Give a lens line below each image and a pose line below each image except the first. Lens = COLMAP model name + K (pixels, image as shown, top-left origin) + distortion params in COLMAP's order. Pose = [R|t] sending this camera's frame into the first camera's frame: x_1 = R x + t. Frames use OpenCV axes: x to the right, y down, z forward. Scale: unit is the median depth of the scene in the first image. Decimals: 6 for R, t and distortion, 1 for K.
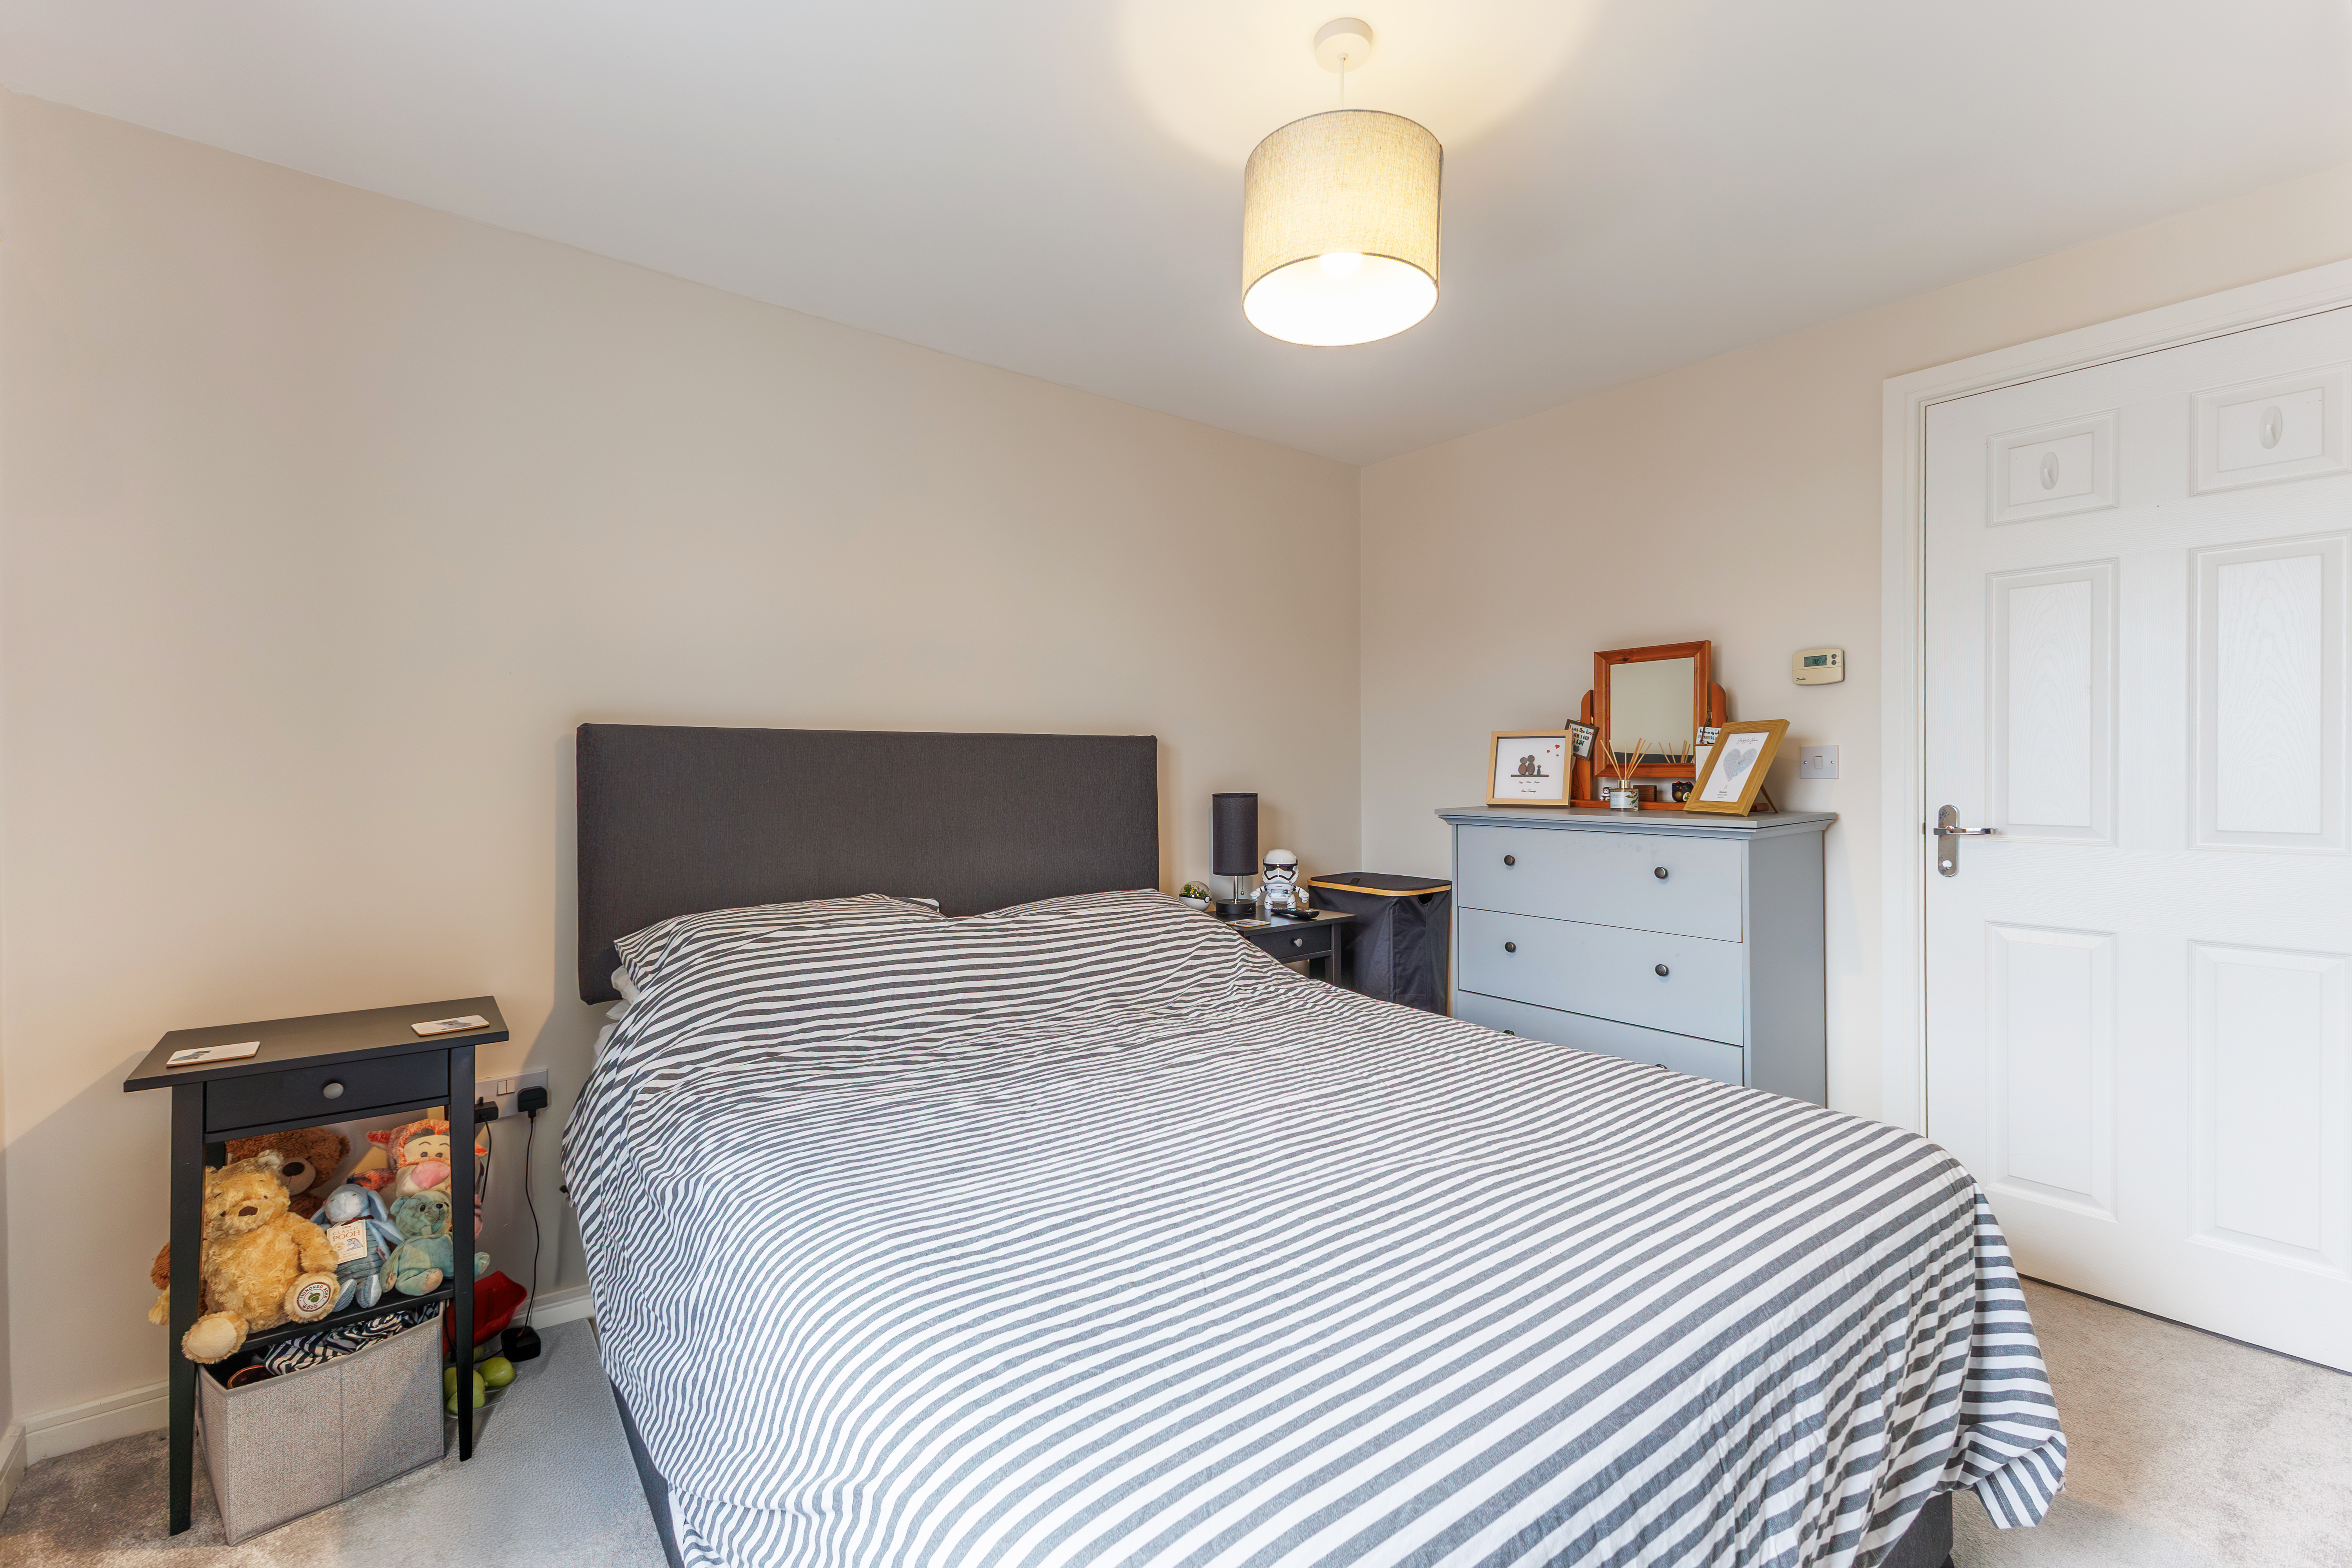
lens RADIAL K [[1010.9, 0, 1181.7], [0, 1010.9, 783.2], [0, 0, 1]] dist [0.009730, -0.001812]
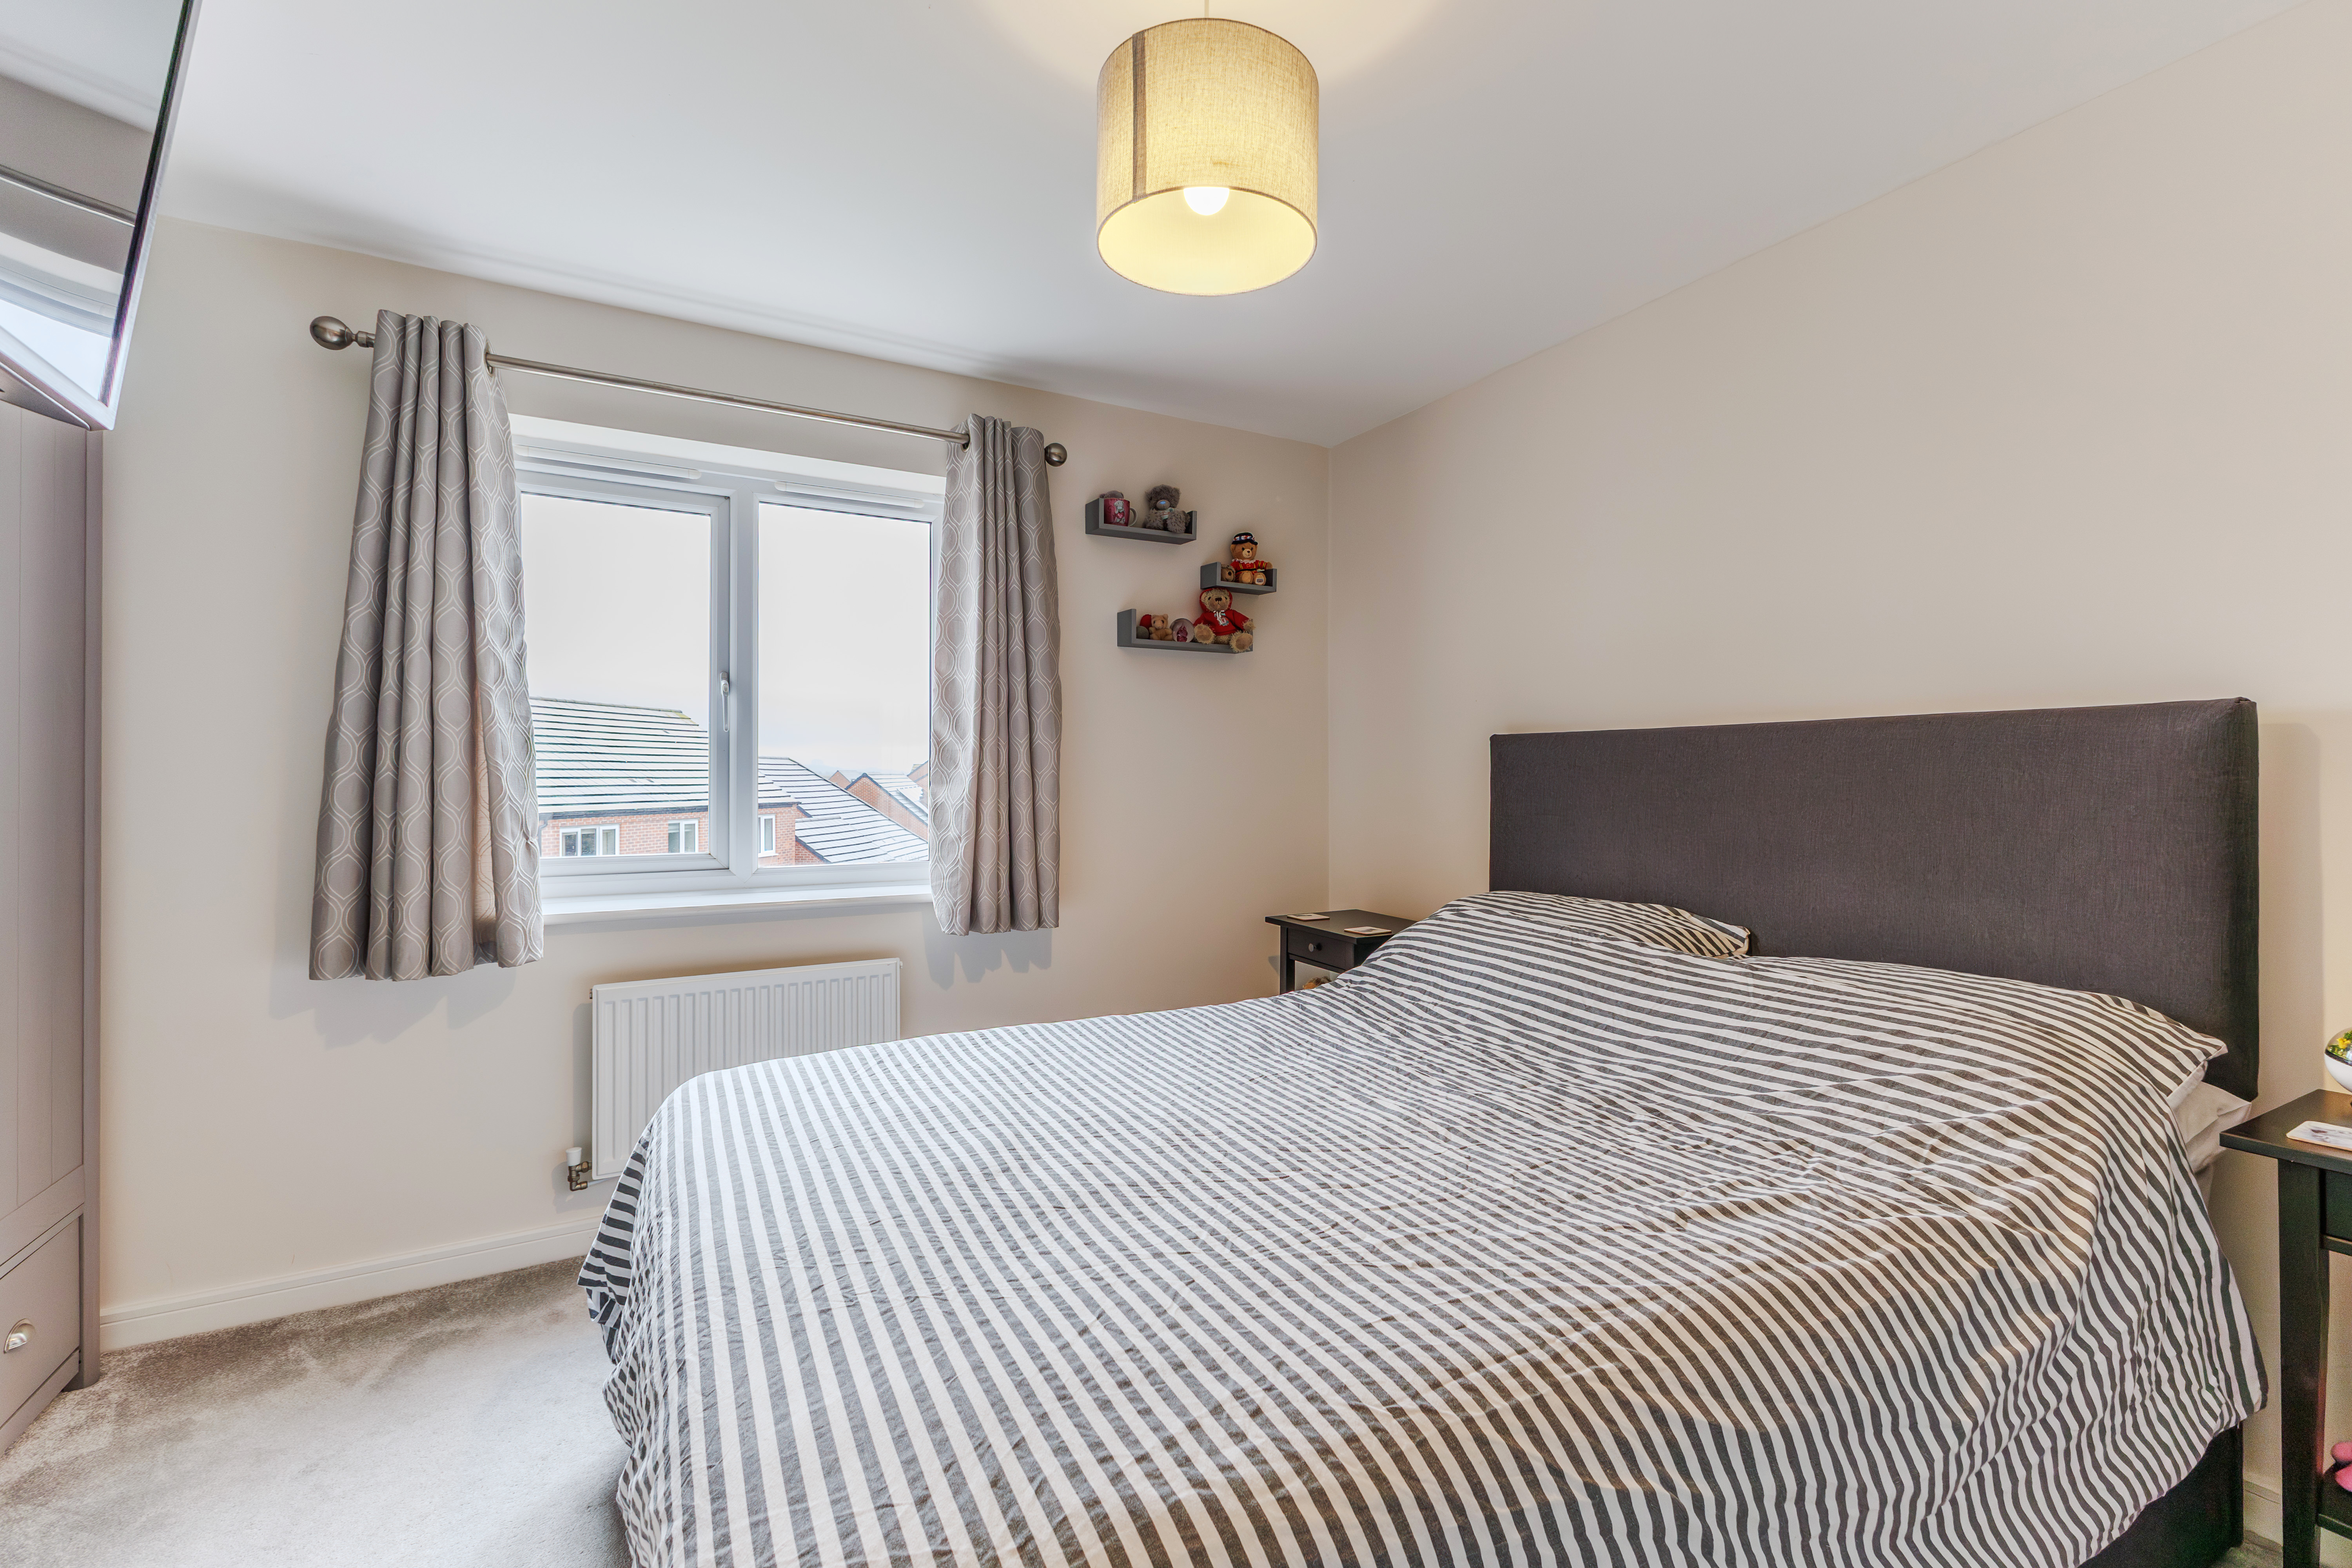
lens RADIAL K [[1010.9, 0, 1187.1], [0, 1010.9, 786.6], [0, 0, 1]] dist [0.009730, -0.001812]
pose [[-0.168007, 0.012168, -0.985711, 0.825705], [-0.007001, 0.999884, 0.013537, -0.008746], [0.985761, 0.009175, -0.167903, 0.906897]]
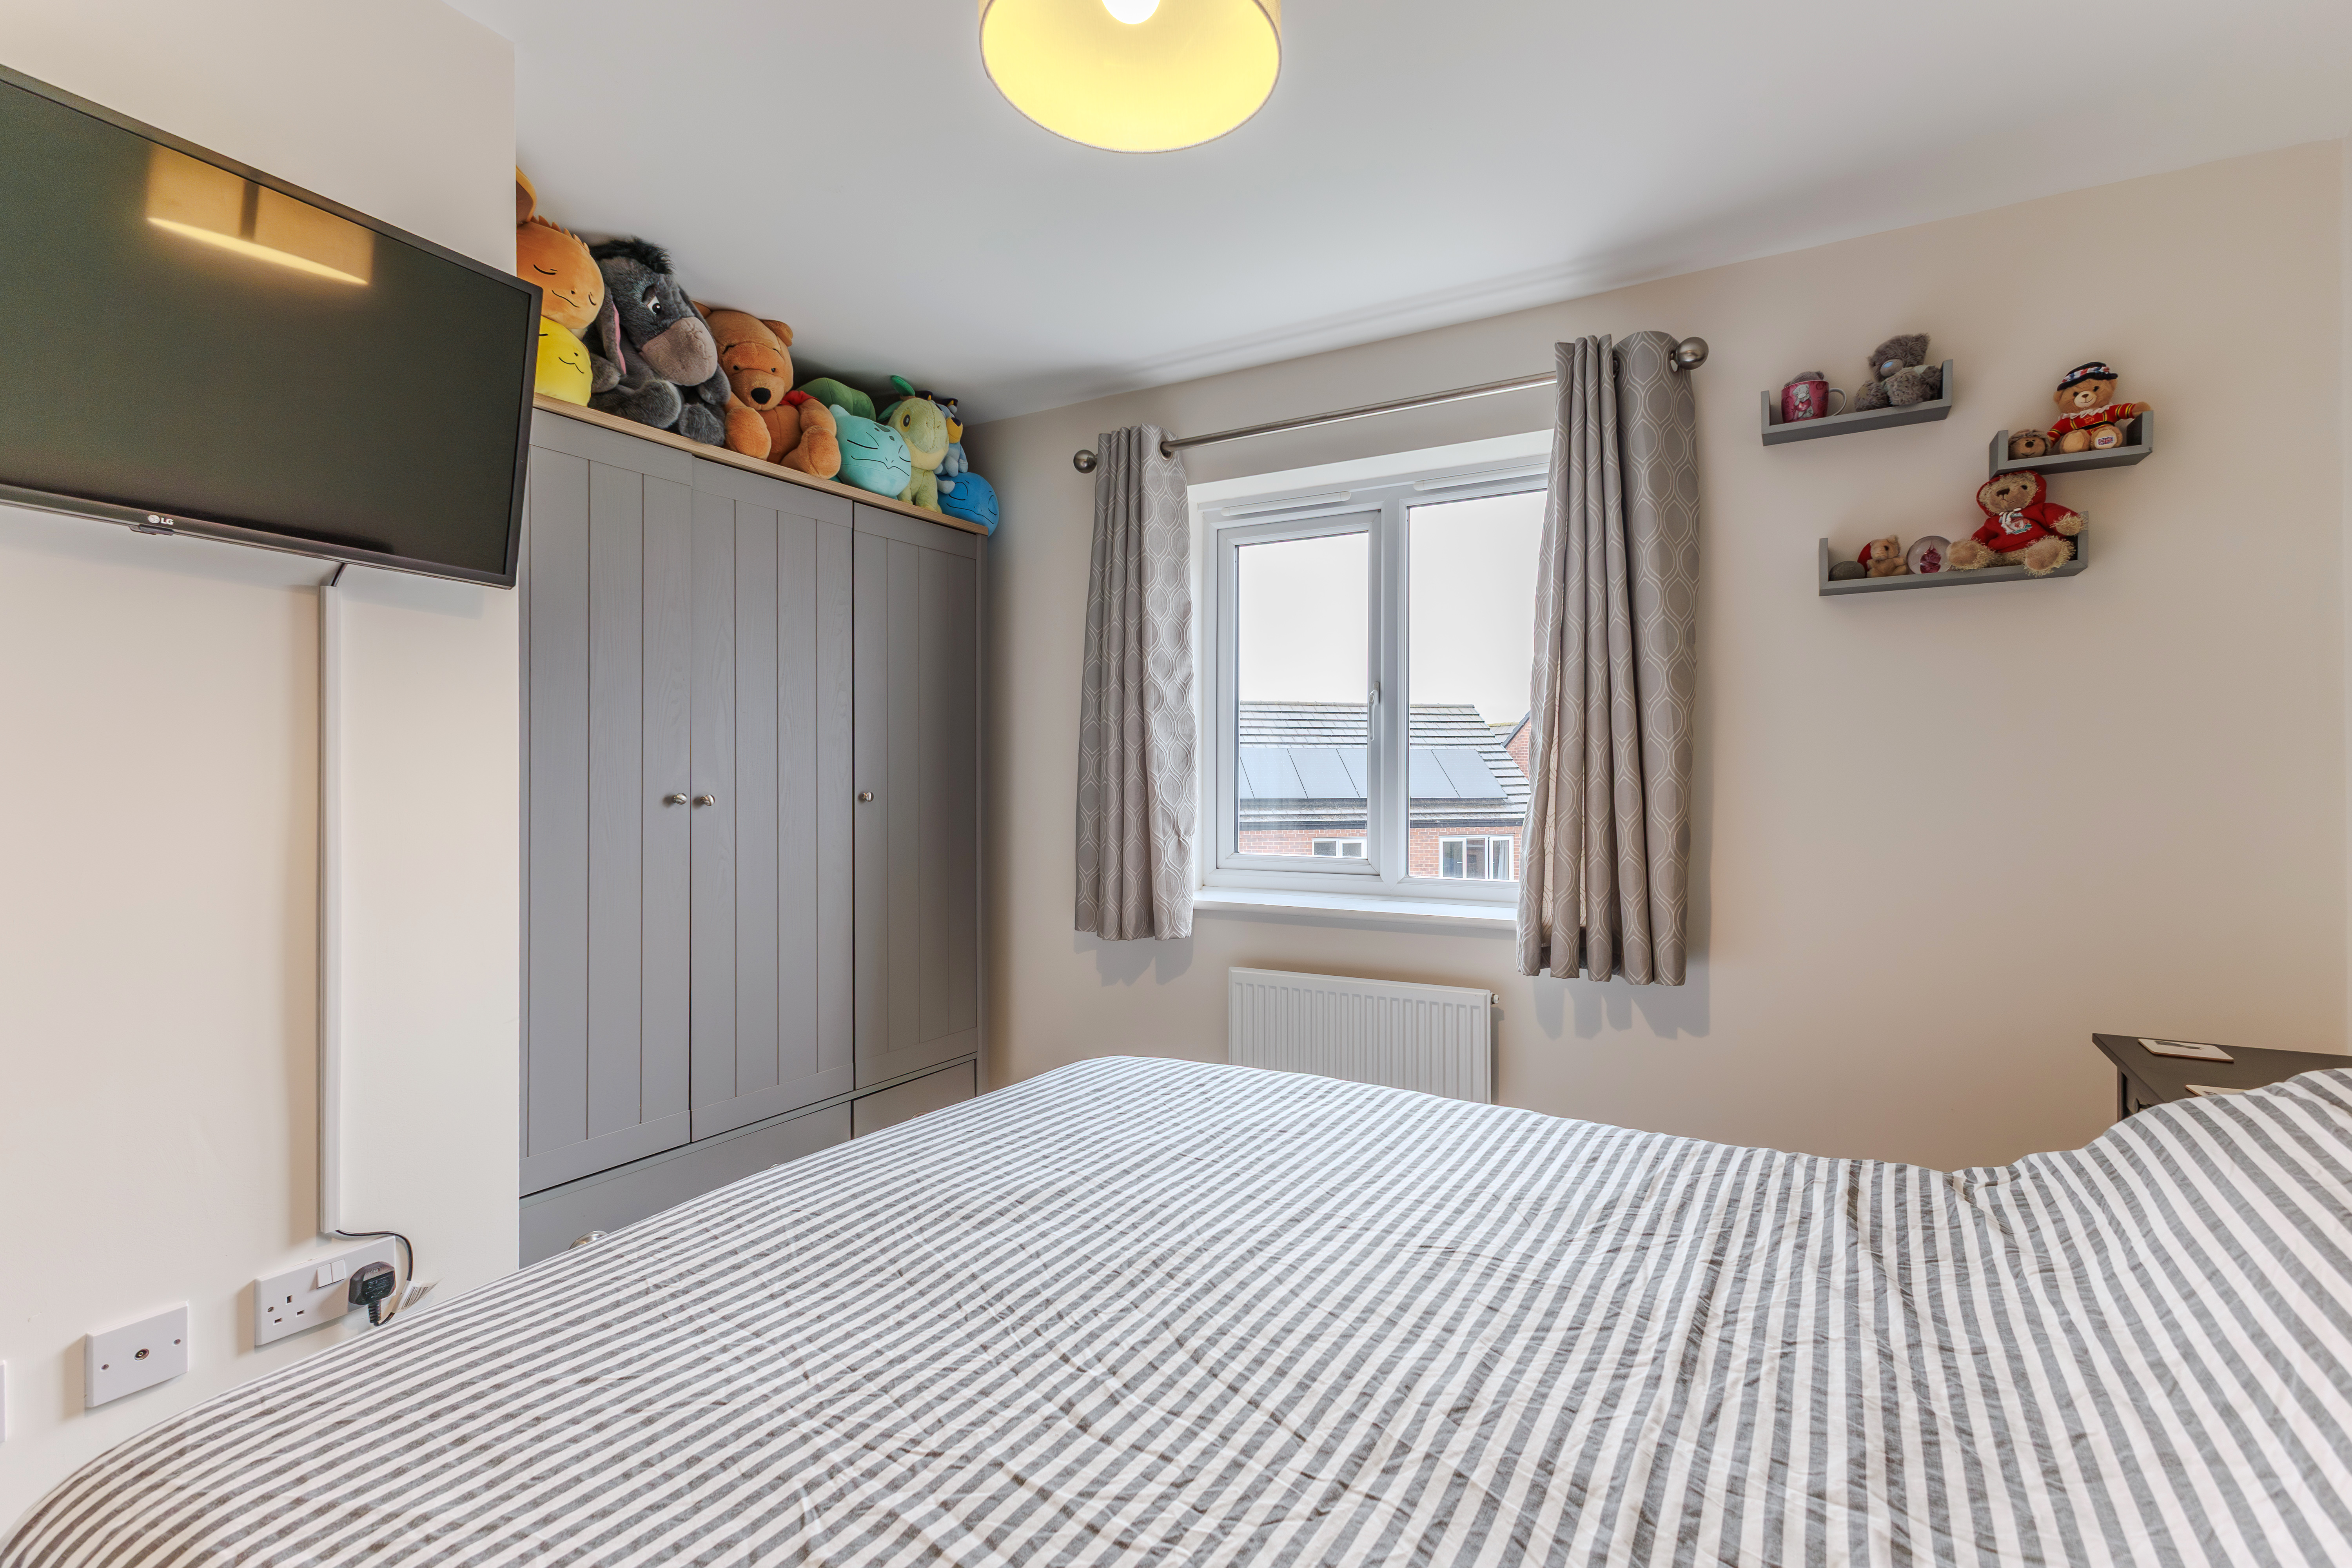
lens RADIAL K [[1010.9, 0, 1174.5], [0, 1010.9, 786.7], [0, 0, 1]] dist [0.009730, -0.001812]
pose [[-0.913910, 0.002658, -0.405909, 0.309797], [-0.001512, 0.999949, 0.009952, -0.010067], [0.405915, 0.009709, -0.913859, 1.290547]]
